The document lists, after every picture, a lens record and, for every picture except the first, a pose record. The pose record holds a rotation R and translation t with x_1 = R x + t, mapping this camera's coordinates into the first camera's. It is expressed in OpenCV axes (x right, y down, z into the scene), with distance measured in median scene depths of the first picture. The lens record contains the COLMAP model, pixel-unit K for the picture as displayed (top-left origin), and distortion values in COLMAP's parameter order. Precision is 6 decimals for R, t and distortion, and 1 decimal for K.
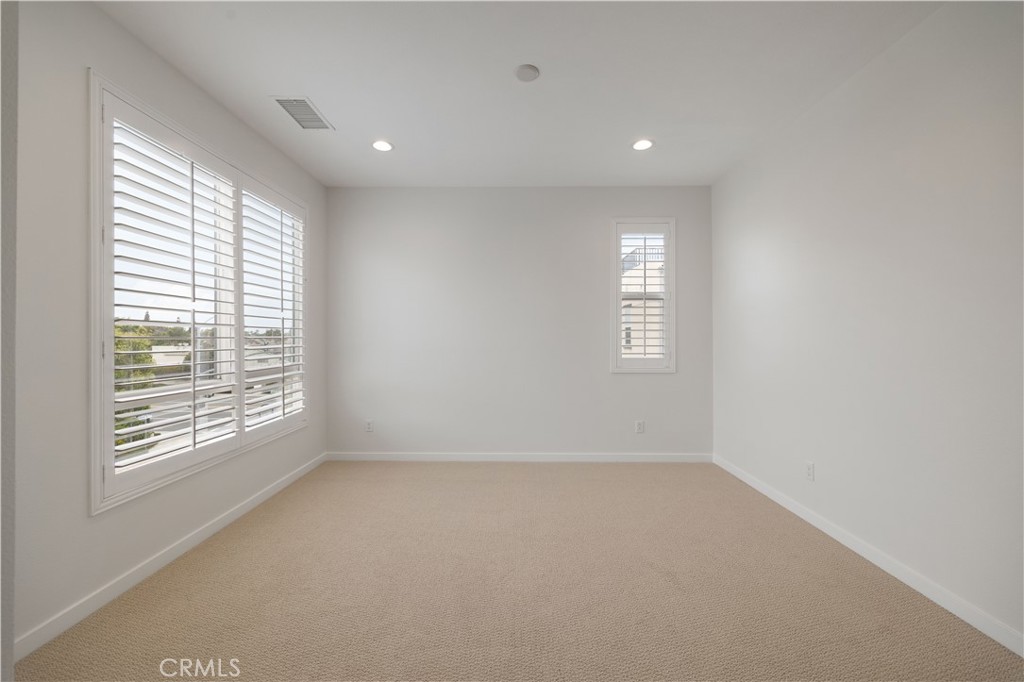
lens RADIAL K [[396.8, 0, 542.7], [0, 396.8, 337.8], [0, 0, 1]] dist [0.000267, -0.000064]
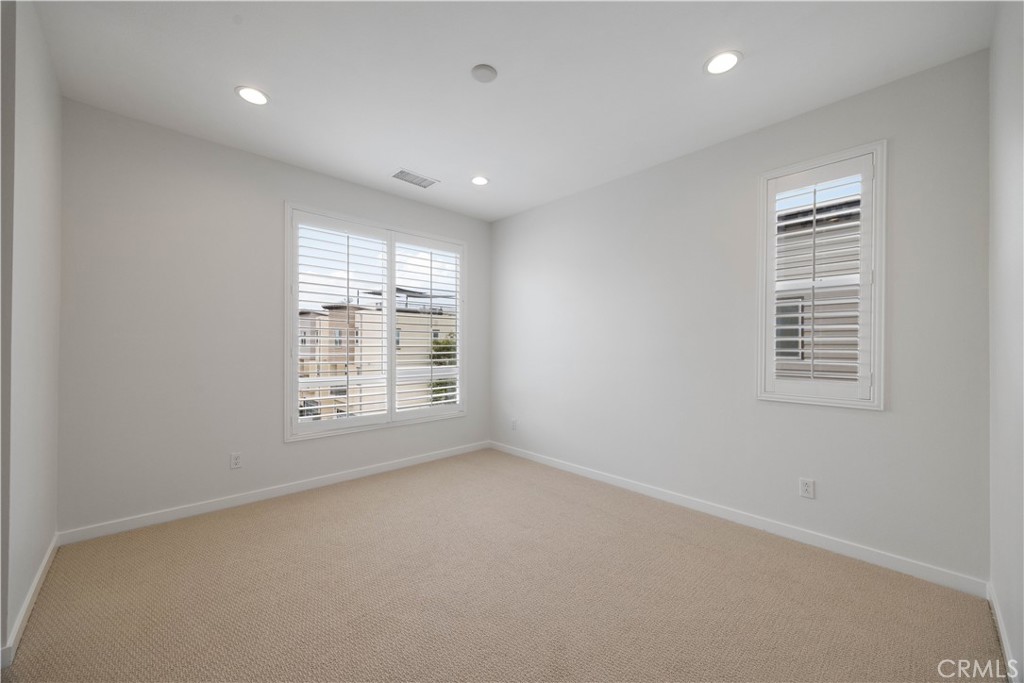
lens RADIAL K [[396.8, 0, 514.9], [0, 396.8, 347.7], [0, 0, 1]] dist [0.000267, -0.000064]
pose [[0.679841, 0.006319, -0.733332, 0.410286], [-0.005759, 0.999978, 0.003277, -0.001989], [0.733337, 0.001995, 0.679862, 0.230487]]
